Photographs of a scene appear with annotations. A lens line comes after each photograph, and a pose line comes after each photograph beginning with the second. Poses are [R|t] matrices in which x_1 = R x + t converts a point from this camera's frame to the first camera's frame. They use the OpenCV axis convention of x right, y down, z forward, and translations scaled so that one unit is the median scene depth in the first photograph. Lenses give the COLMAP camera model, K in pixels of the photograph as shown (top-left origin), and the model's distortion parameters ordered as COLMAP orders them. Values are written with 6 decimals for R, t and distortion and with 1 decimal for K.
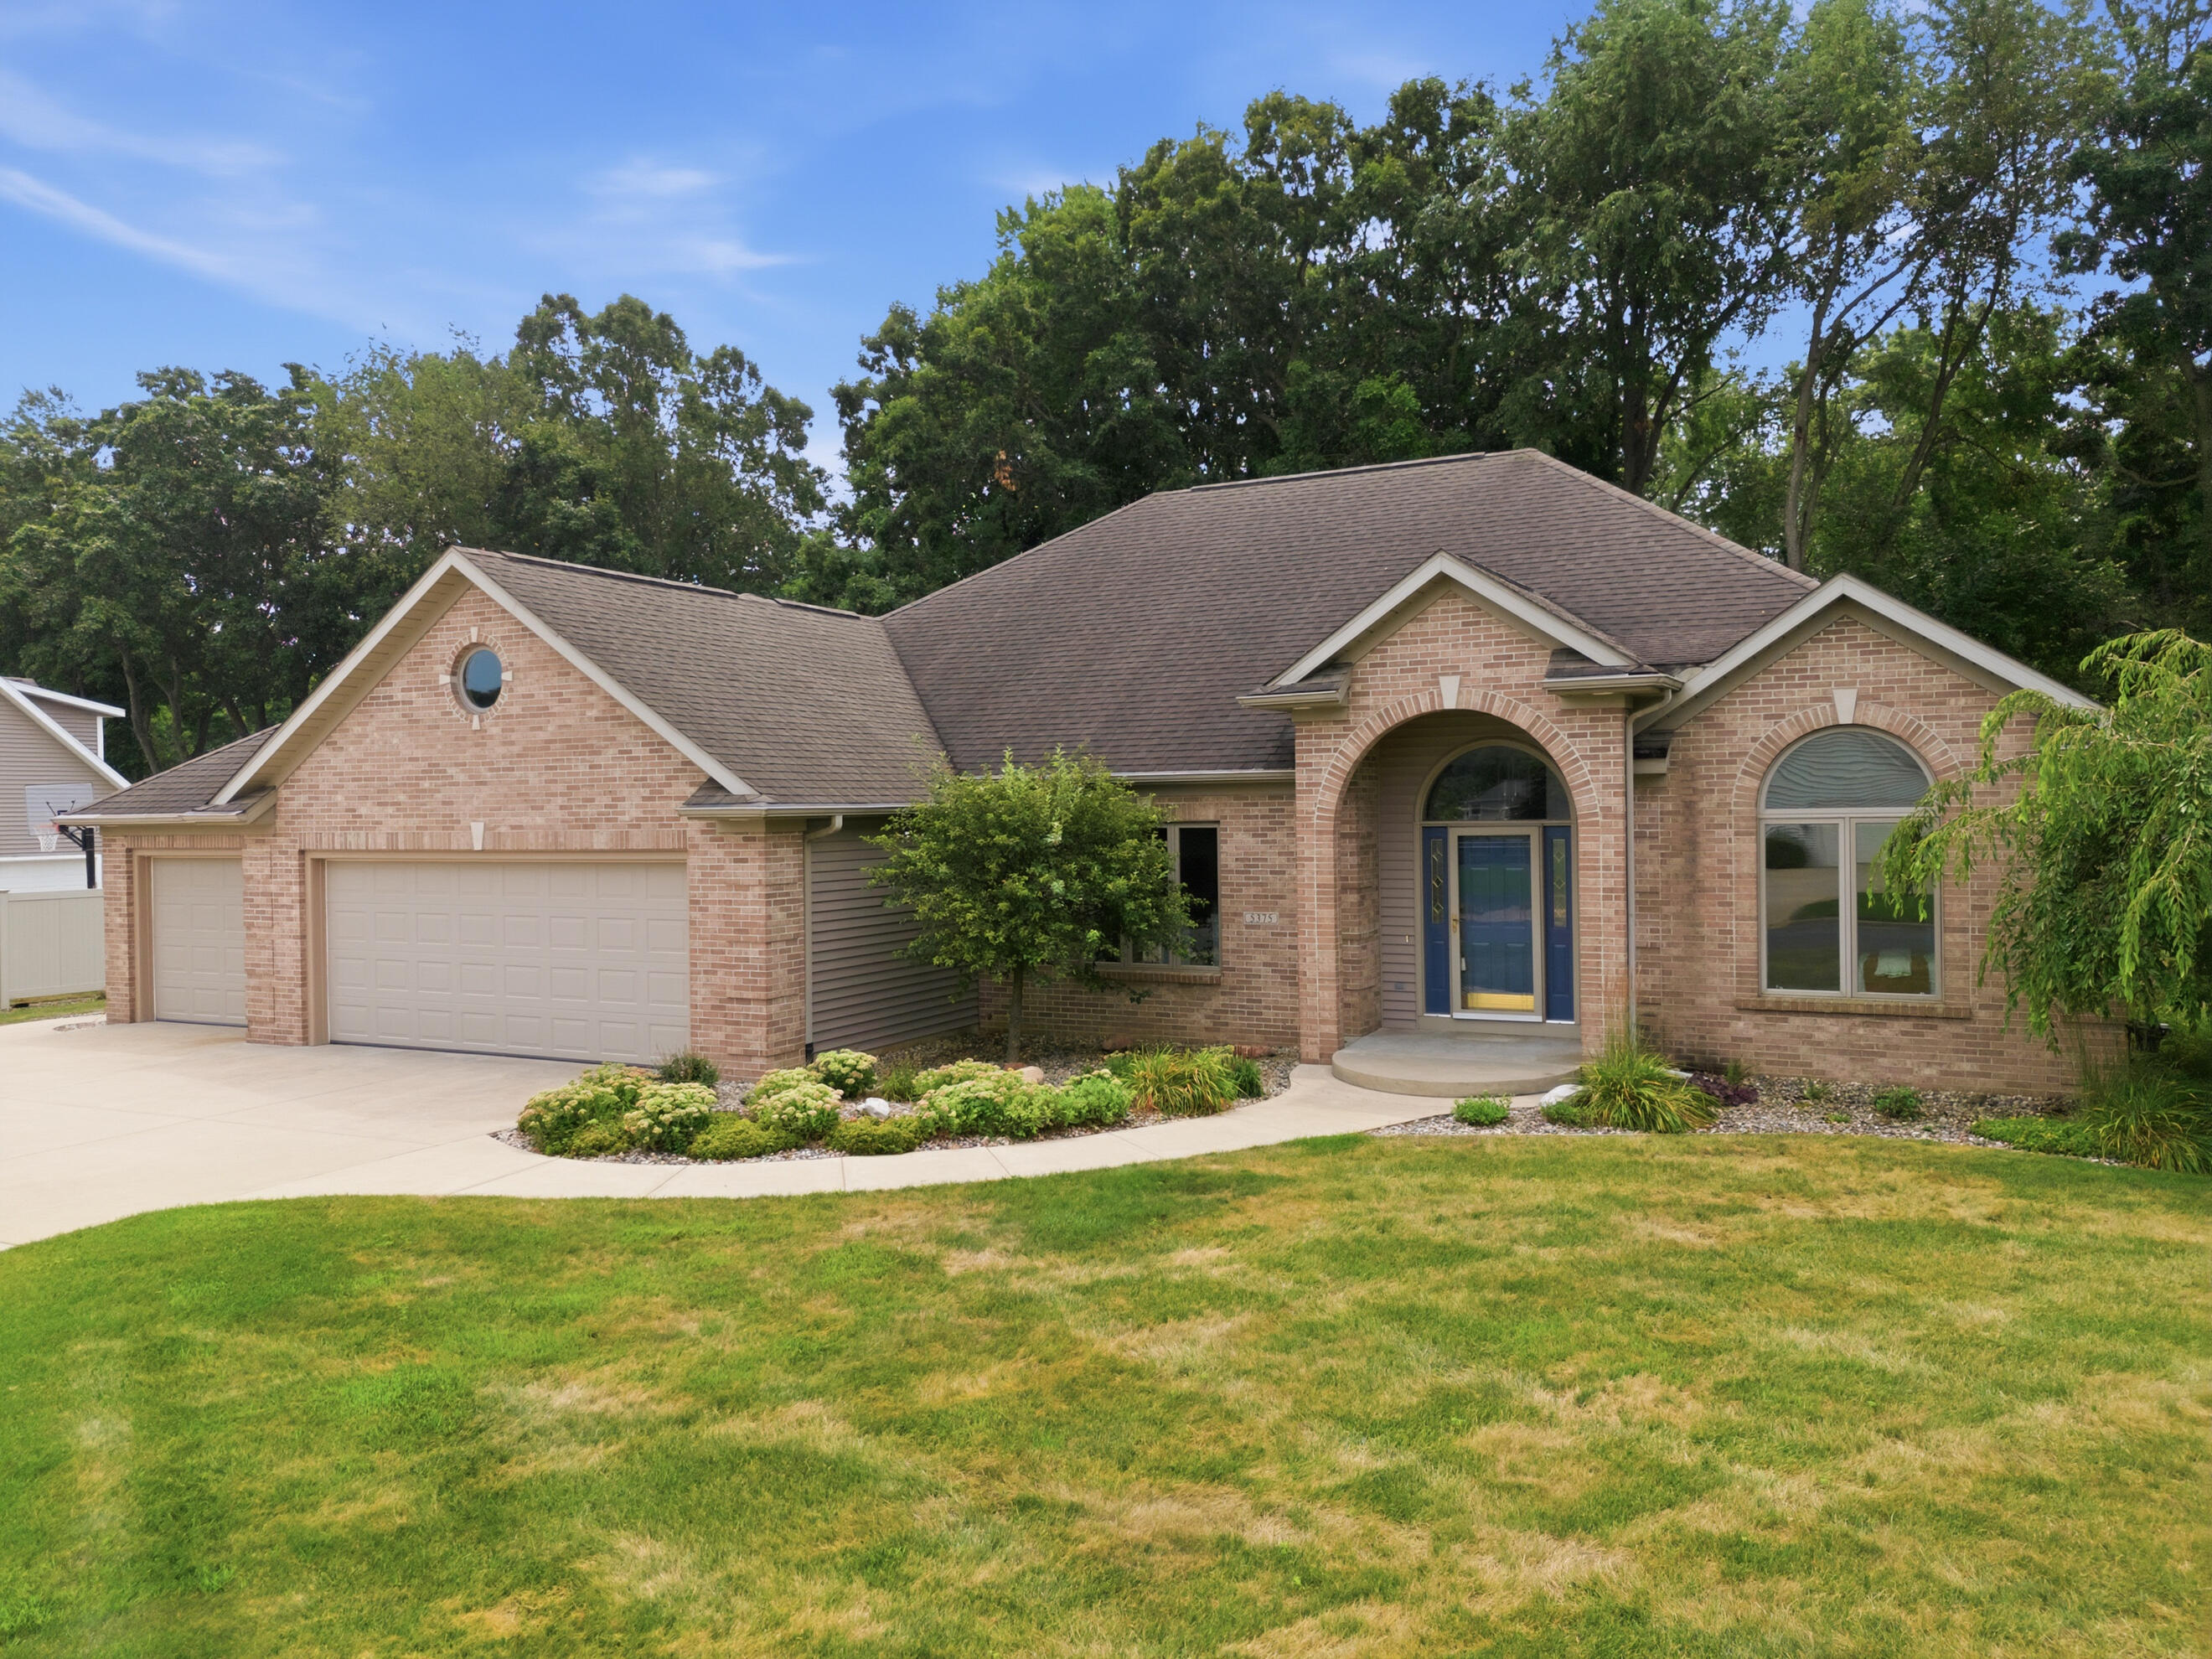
lens RADIAL K [[1619.8, 0, 1126.2], [0, 1619.8, 830.3], [0, 0, 1]] dist [0.117407, -0.170378]
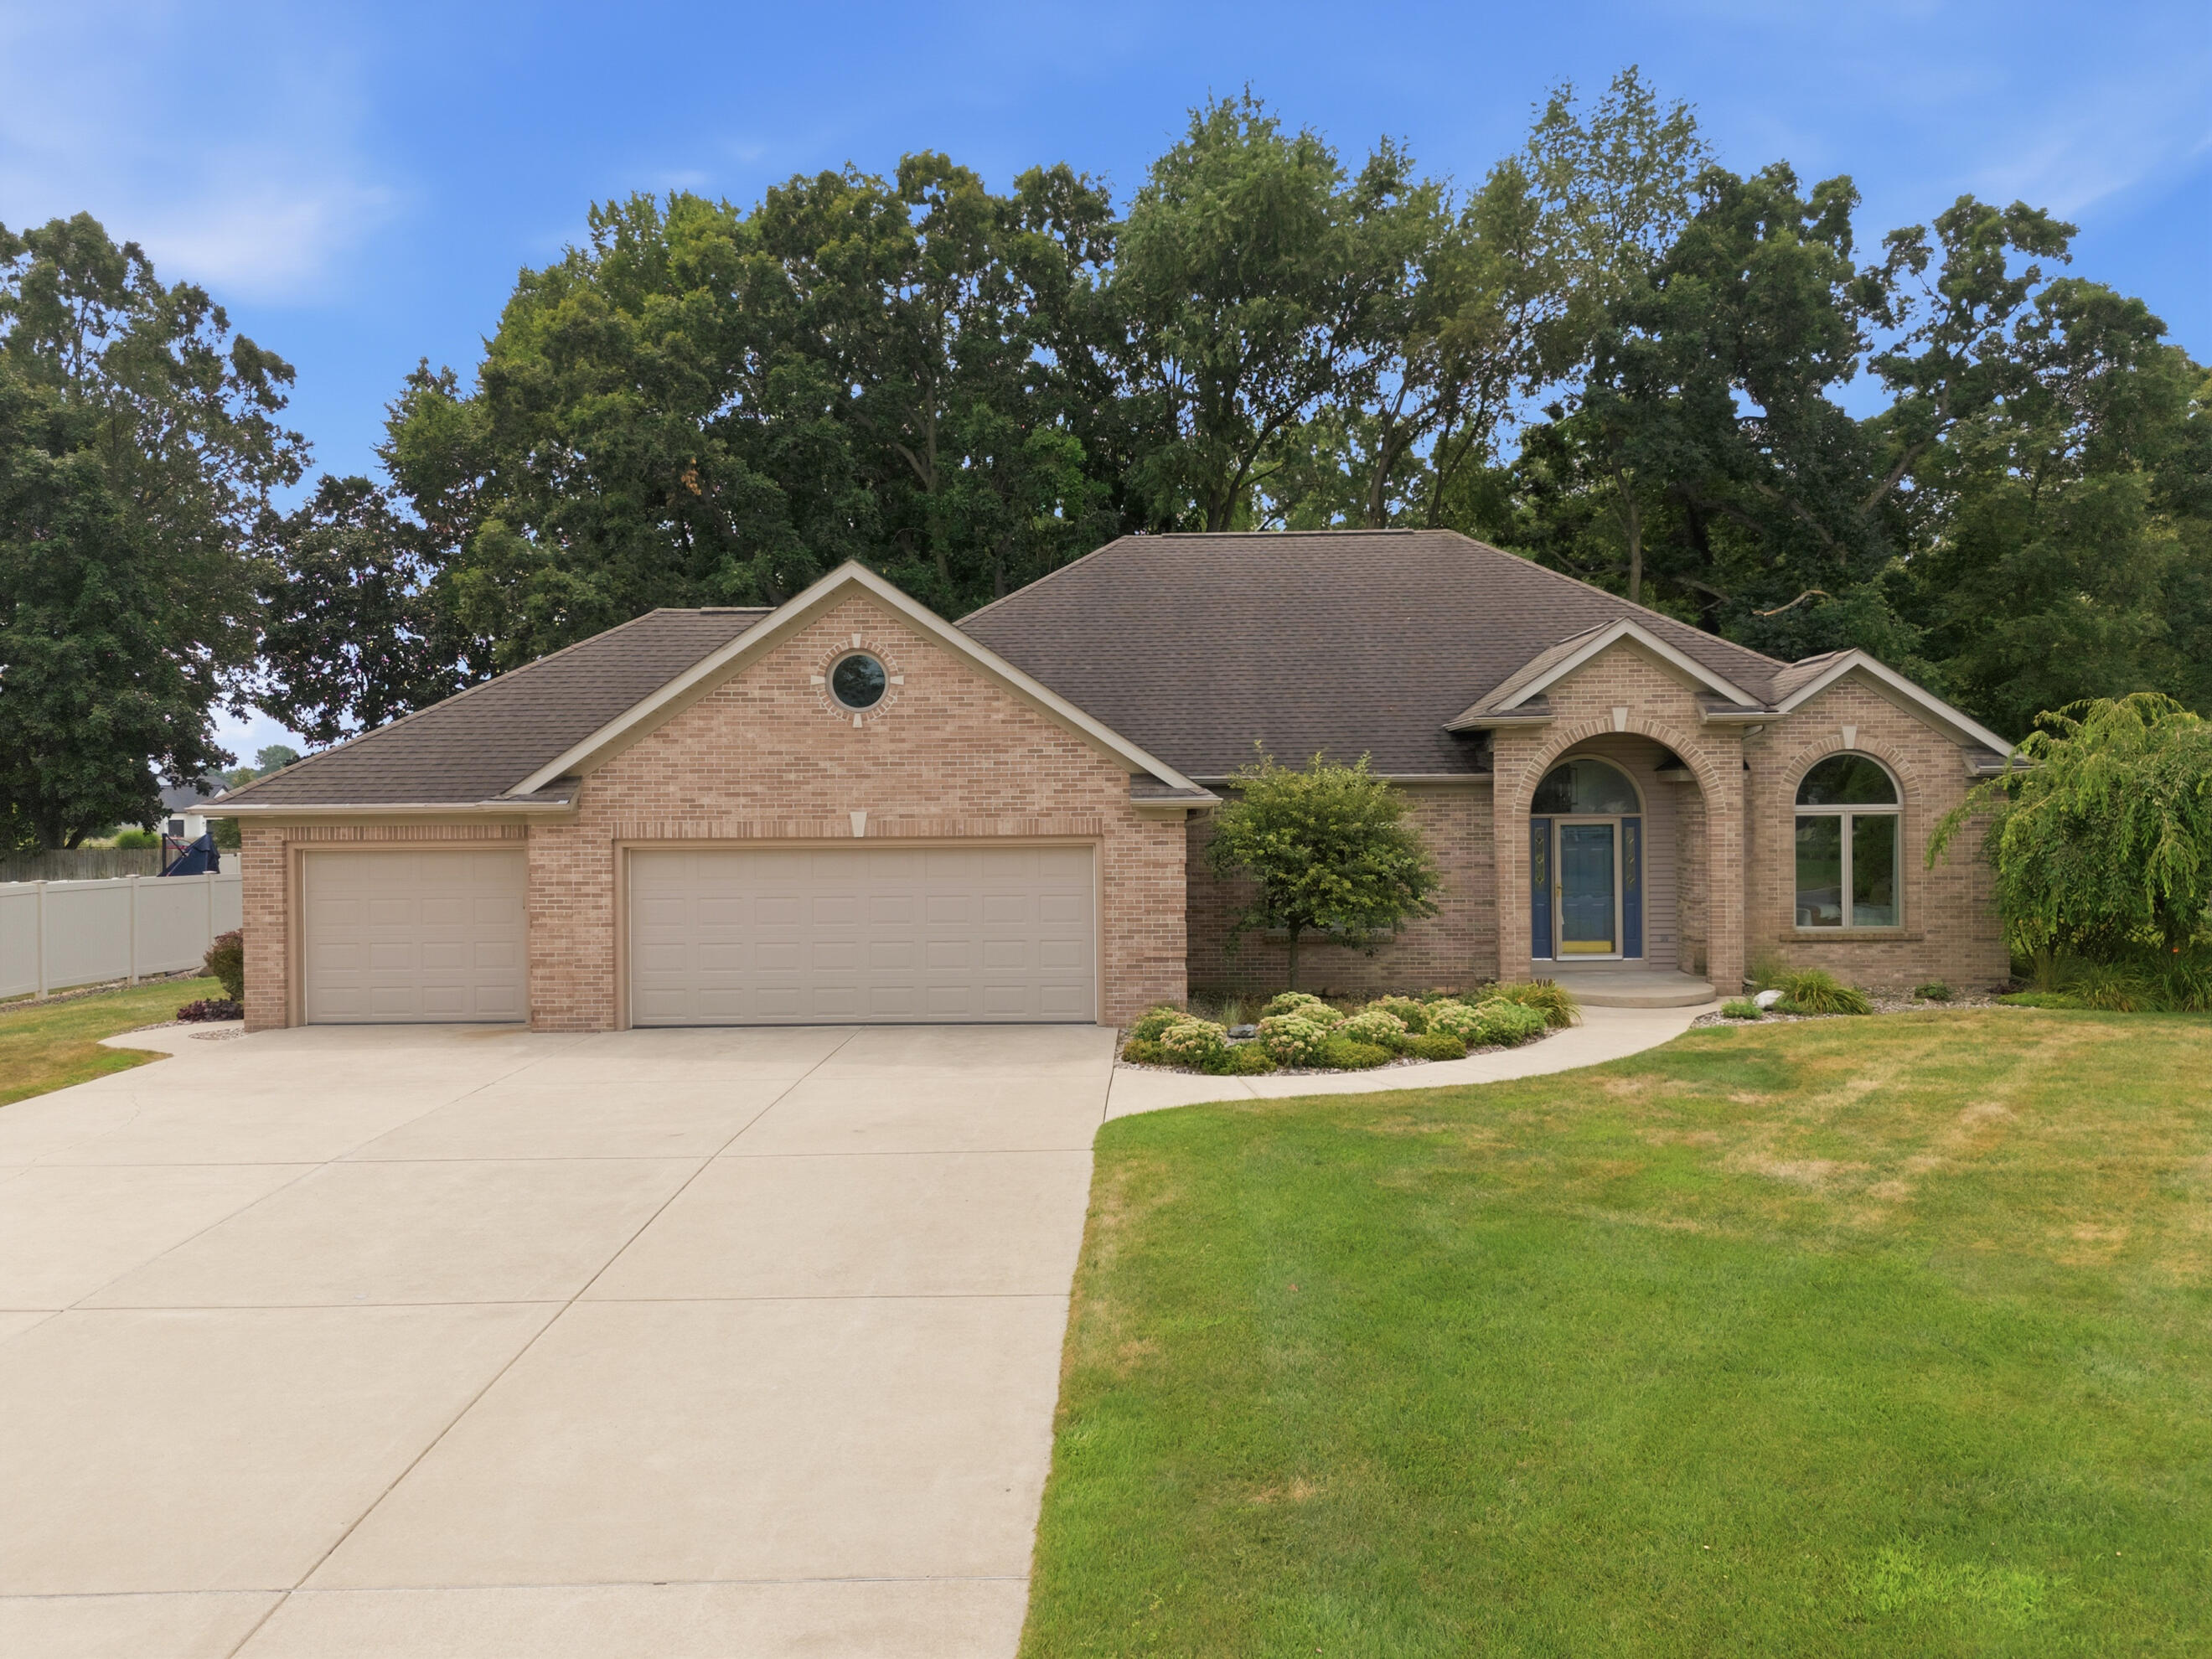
lens RADIAL K [[1619.8, 0, 1126.2], [0, 1619.8, 830.3], [0, 0, 1]] dist [0.117407, -0.170378]
pose [[0.896429, -0.000204, 0.443188, -0.754432], [0.003519, 0.999972, -0.006658, 0.016252], [-0.443174, 0.007528, 0.896404, -0.056026]]
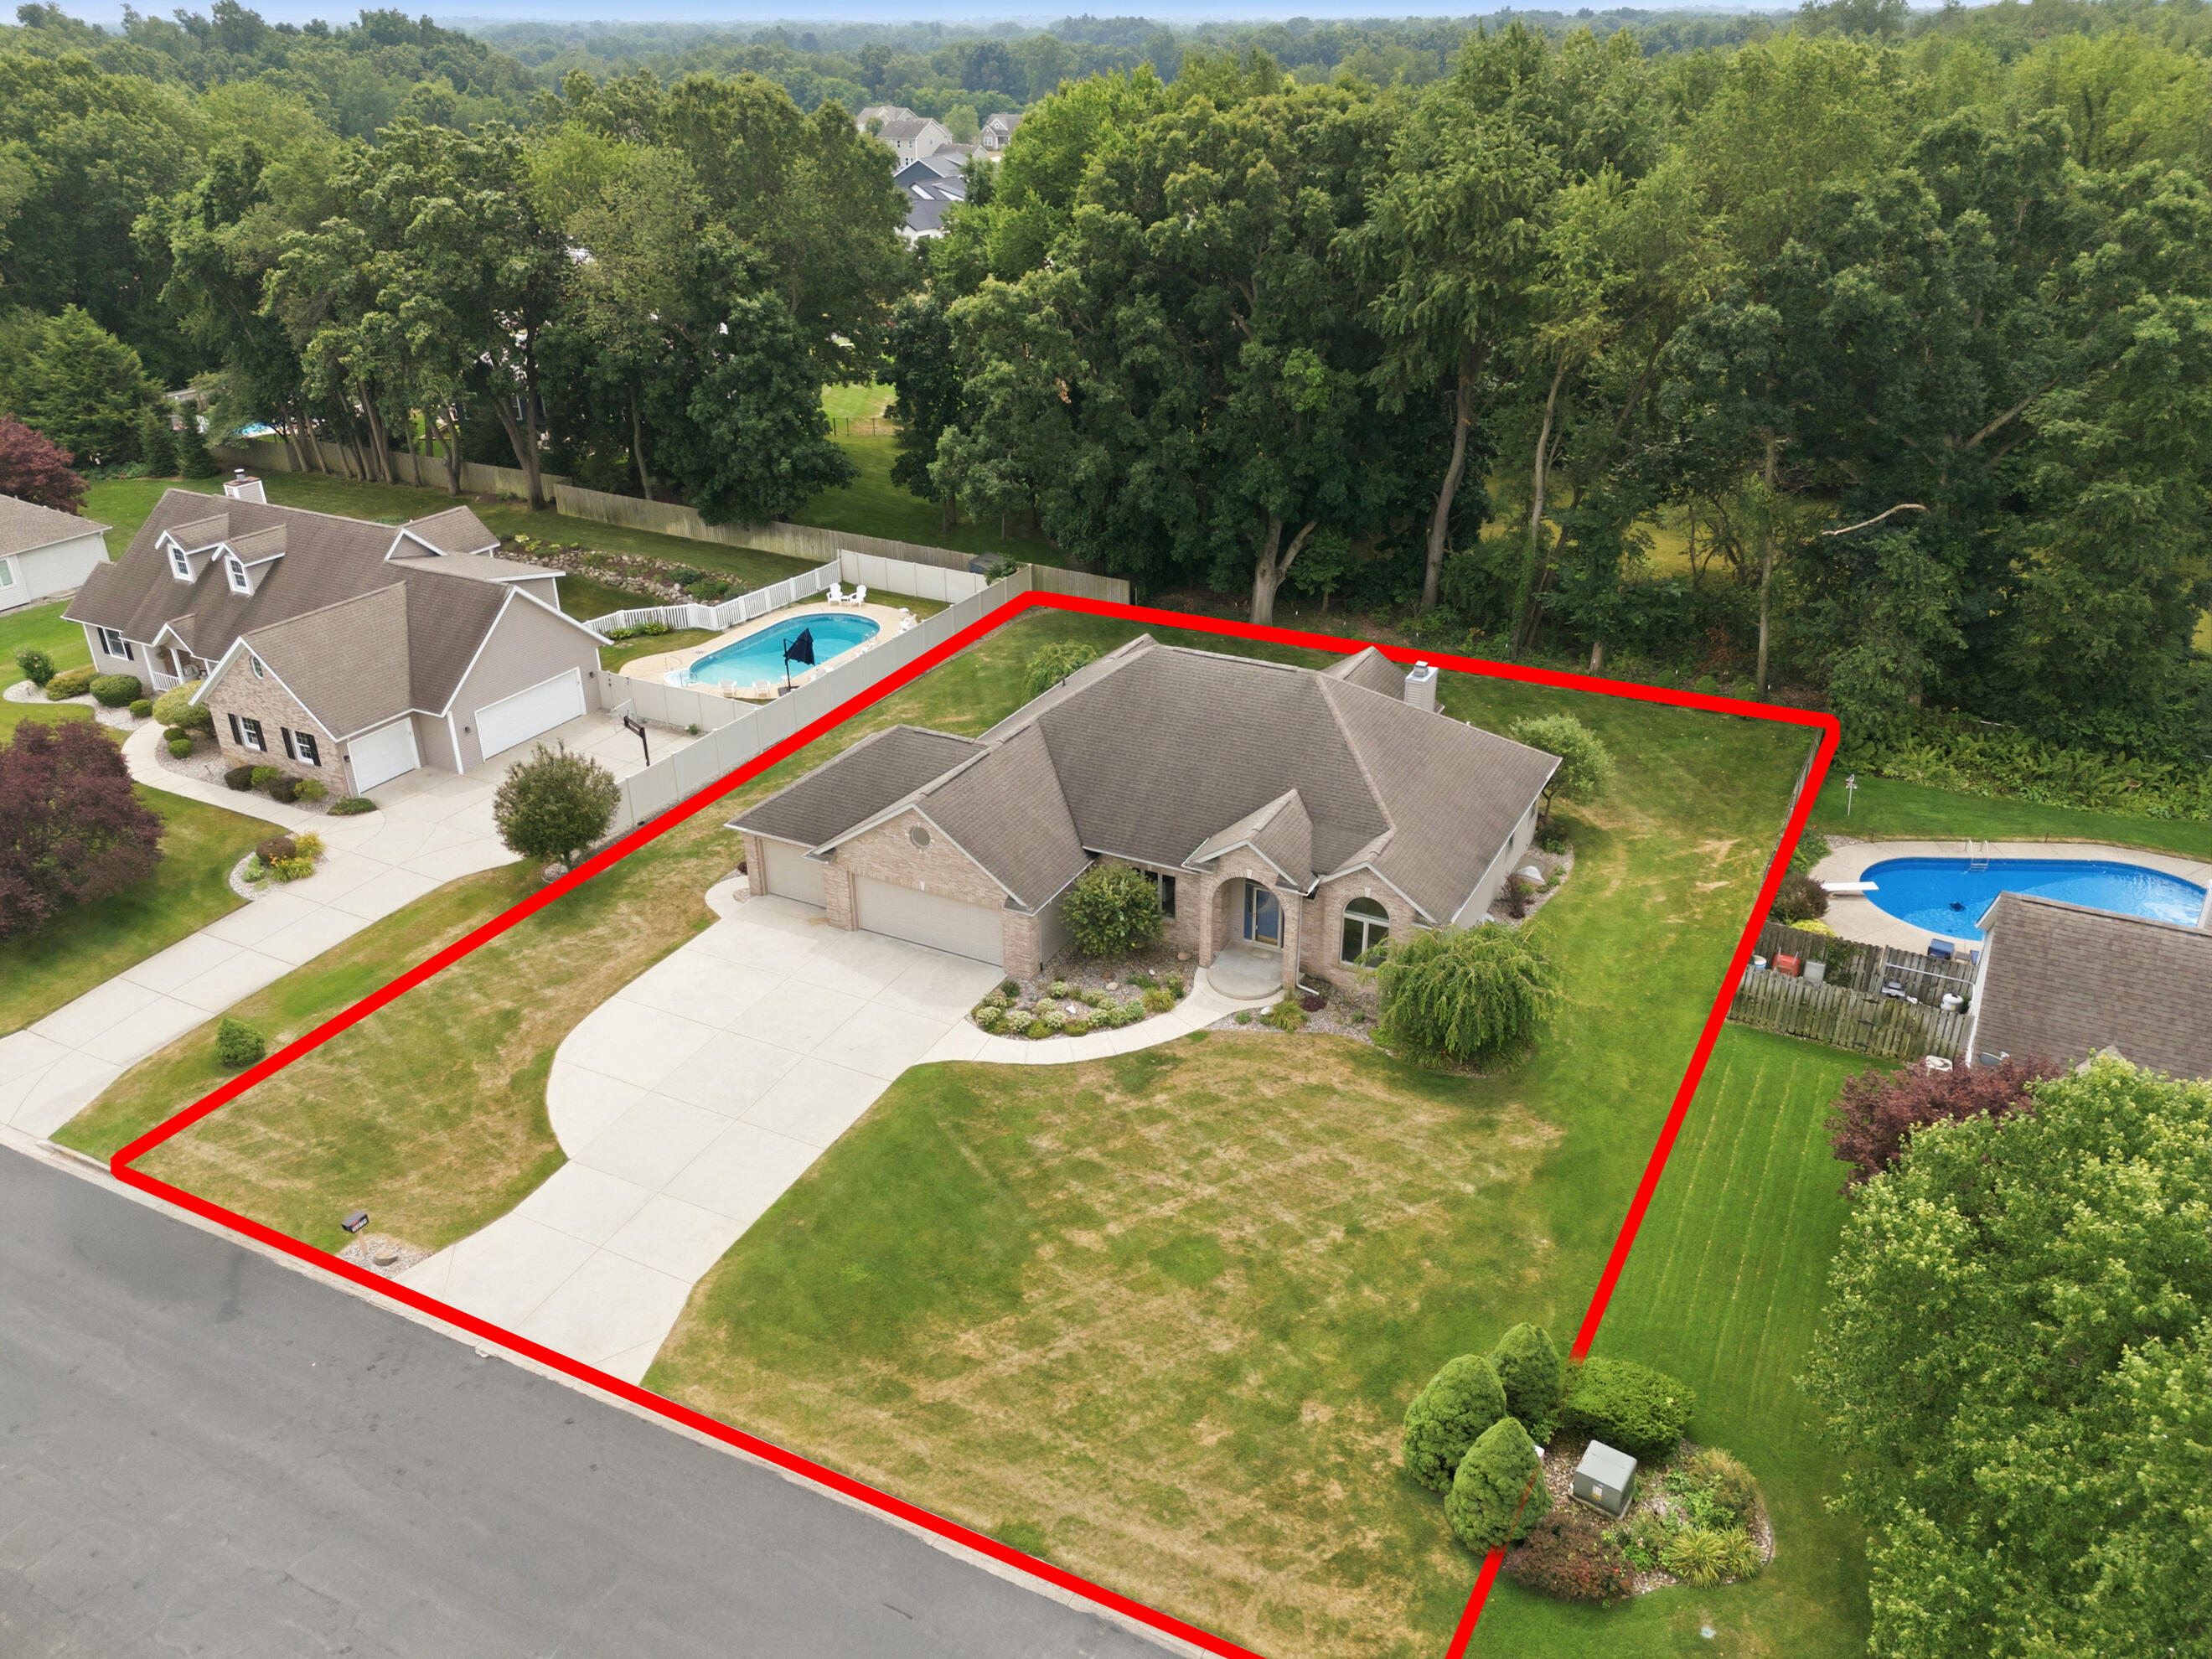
lens RADIAL K [[1696.4, 0, 1114.1], [0, 1696.4, 752.7], [0, 0, 1]] dist [0.094924, -0.050678]
pose [[0.999955, 0.009067, -0.002641, -0.049496], [-0.007297, 0.919378, 0.393309, -1.489938], [0.005994, -0.393272, 0.919403, -1.790375]]
